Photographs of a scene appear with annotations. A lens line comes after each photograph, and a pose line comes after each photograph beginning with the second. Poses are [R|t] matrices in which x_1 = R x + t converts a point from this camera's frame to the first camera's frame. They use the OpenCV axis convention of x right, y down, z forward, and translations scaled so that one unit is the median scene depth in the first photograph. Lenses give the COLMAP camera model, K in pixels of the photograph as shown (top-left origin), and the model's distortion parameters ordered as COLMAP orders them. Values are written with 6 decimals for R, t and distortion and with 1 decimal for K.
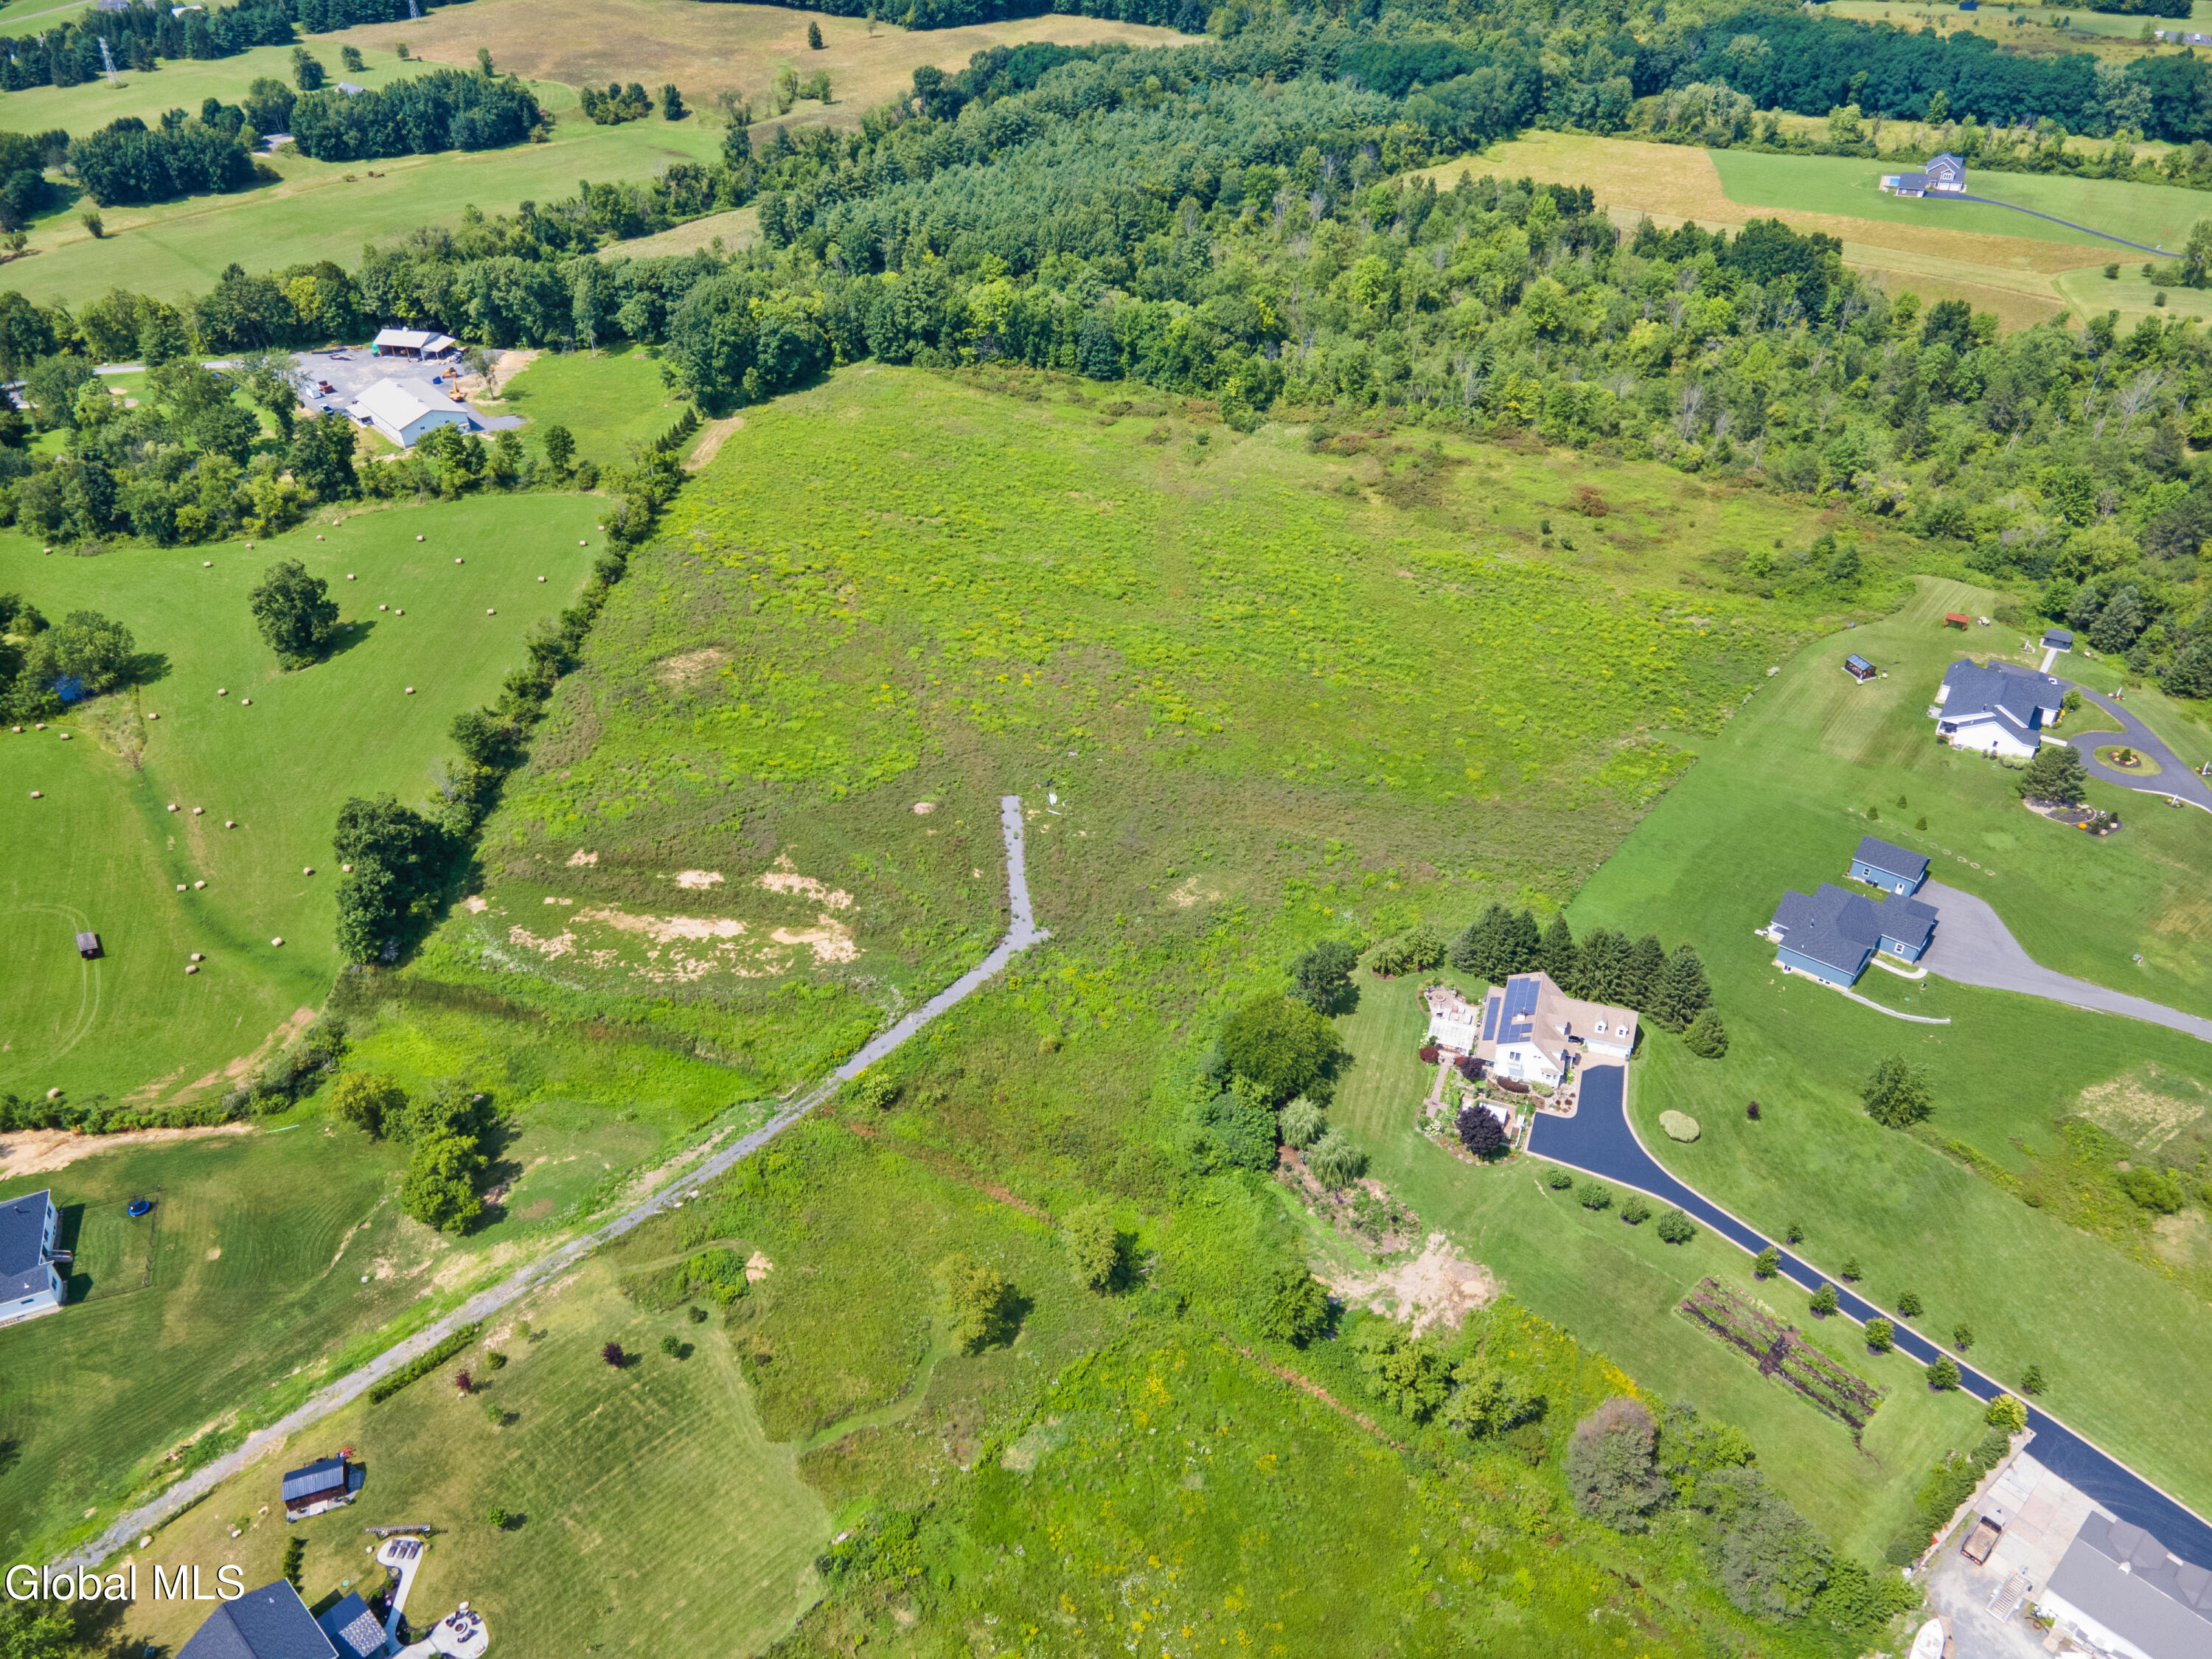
lens RADIAL K [[1621.0, 0, 1095.9], [0, 1621.0, 813.2], [0, 0, 1]] dist [0.011324, 0.071740]
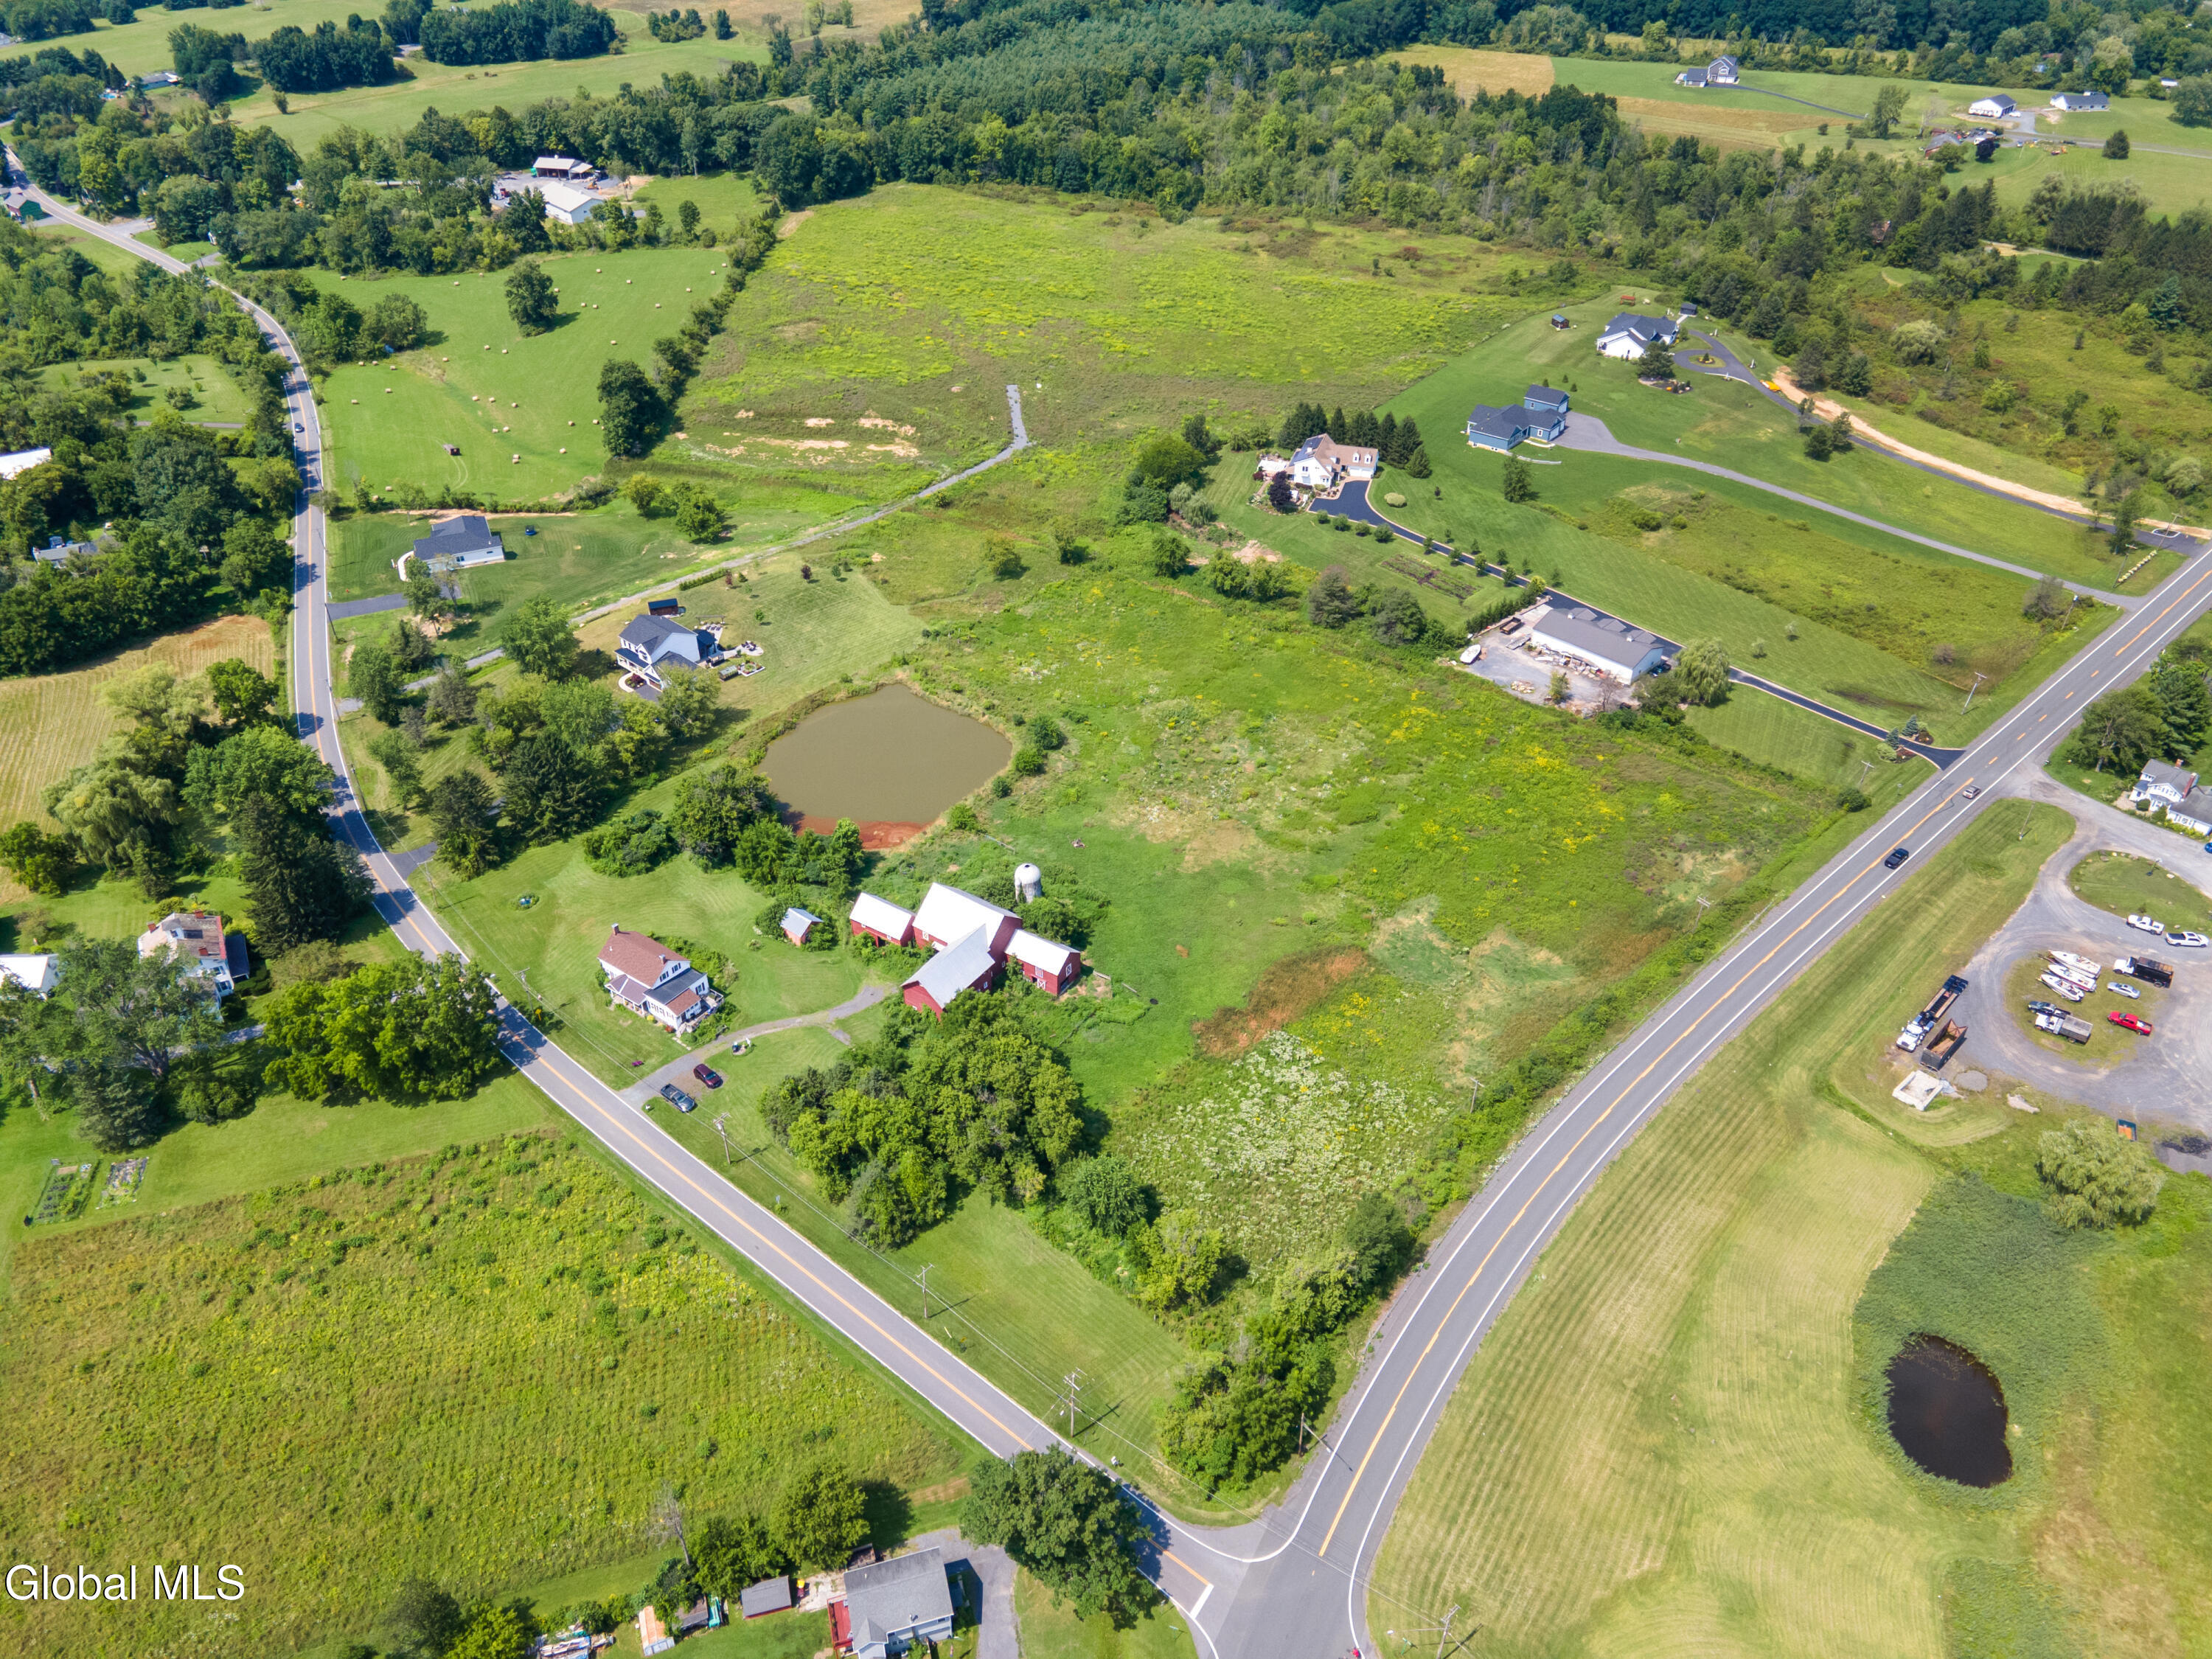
lens RADIAL K [[1621.0, 0, 1095.9], [0, 1621.0, 813.2], [0, 0, 1]] dist [0.011324, 0.071740]
pose [[0.999913, -0.000516, 0.013192, 0.005168], [0.000571, 0.999991, -0.004168, 0.271618], [-0.013190, 0.004175, 0.999904, -0.381116]]
